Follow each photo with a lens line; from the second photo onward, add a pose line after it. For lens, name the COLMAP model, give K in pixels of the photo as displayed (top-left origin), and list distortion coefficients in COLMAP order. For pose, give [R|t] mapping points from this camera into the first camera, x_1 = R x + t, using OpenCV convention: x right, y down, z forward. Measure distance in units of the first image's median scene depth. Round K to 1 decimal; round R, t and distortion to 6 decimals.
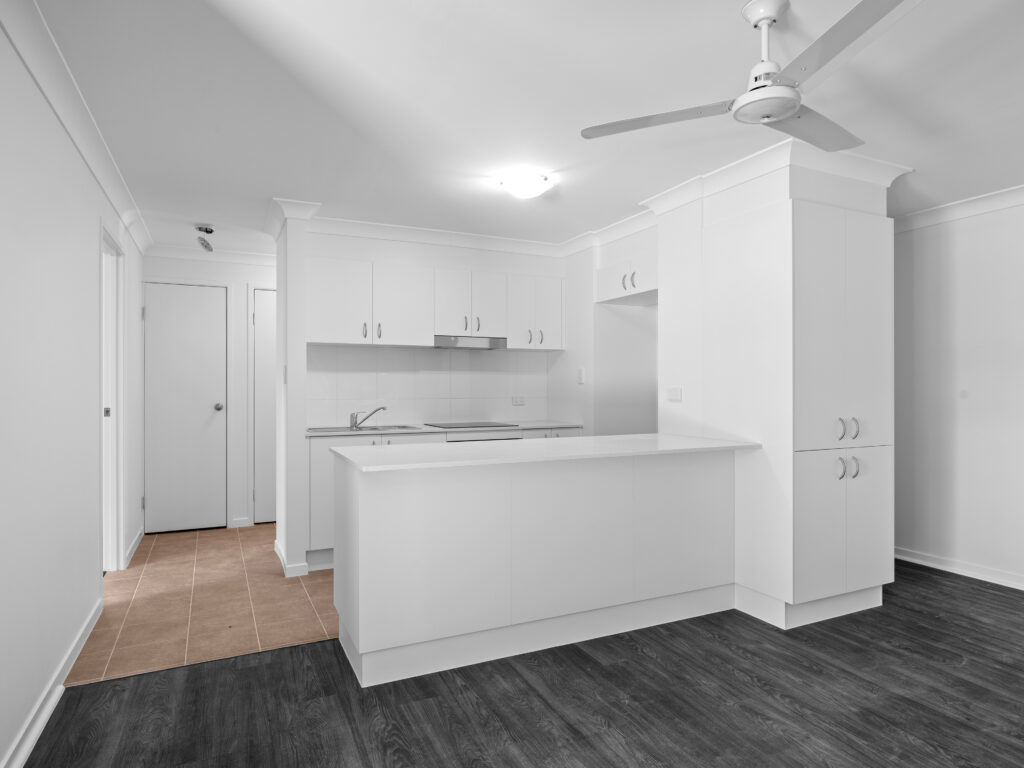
lens RADIAL K [[610.8, 0, 512.0], [0, 610.8, 384.0], [0, 0, 1]] dist [-0.002068, -0.001012]
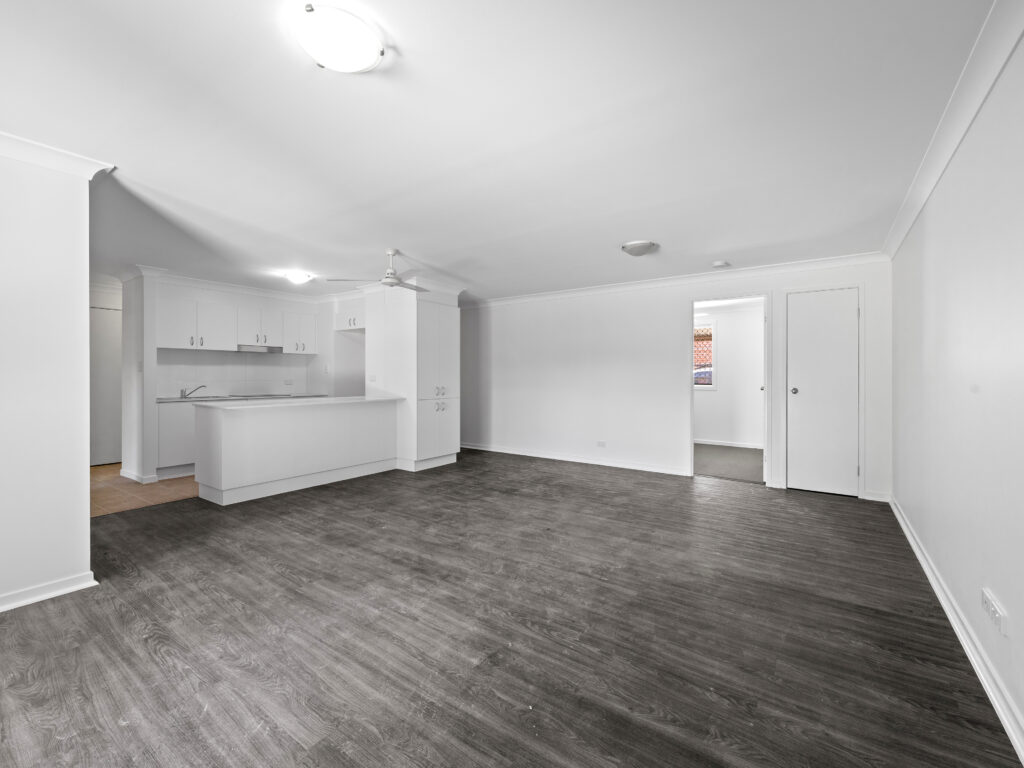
lens RADIAL K [[441.5, 0, 509.6], [0, 441.5, 381.4], [0, 0, 1]] dist [0.001778, 0.000843]
pose [[0.874921, -0.002423, 0.484260, -0.067506], [-0.004951, 0.999890, 0.013948, 0.004813], [-0.484240, -0.014601, 0.874813, -0.587546]]
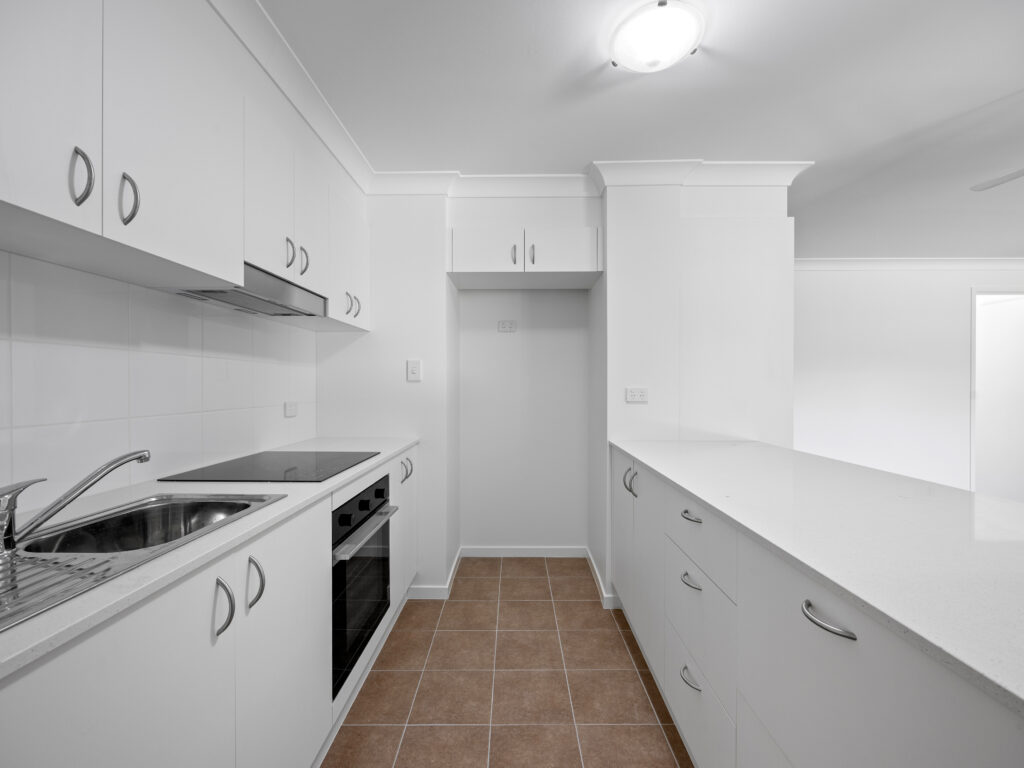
lens RADIAL K [[441.5, 0, 509.6], [0, 441.5, 381.4], [0, 0, 1]] dist [0.001778, 0.000843]
pose [[0.444392, 0.005585, 0.895815, -0.367806], [-0.009767, 0.999951, -0.001388, -0.000510], [-0.895779, -0.008133, 0.444425, 0.830689]]
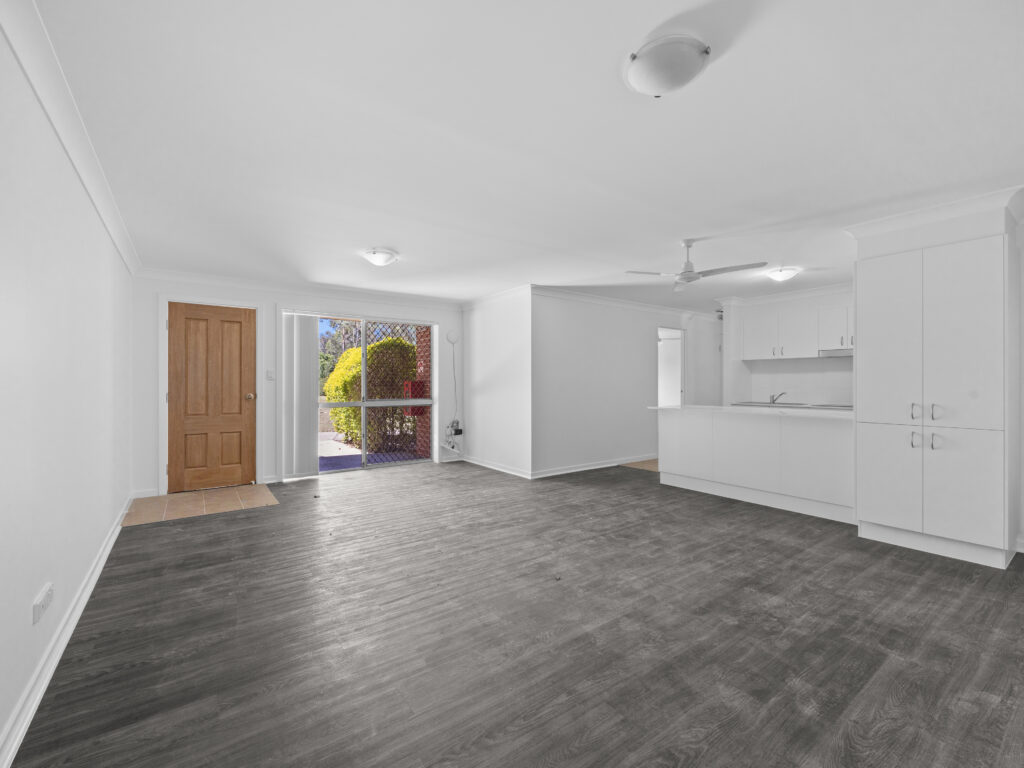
lens RADIAL K [[441.5, 0, 509.6], [0, 441.5, 381.4], [0, 0, 1]] dist [0.001778, 0.000843]
pose [[0.179555, -0.001503, -0.983747, 1.070679], [0.002084, 0.999997, -0.001148, 0.005148], [0.983746, -0.001844, 0.179557, -0.059693]]
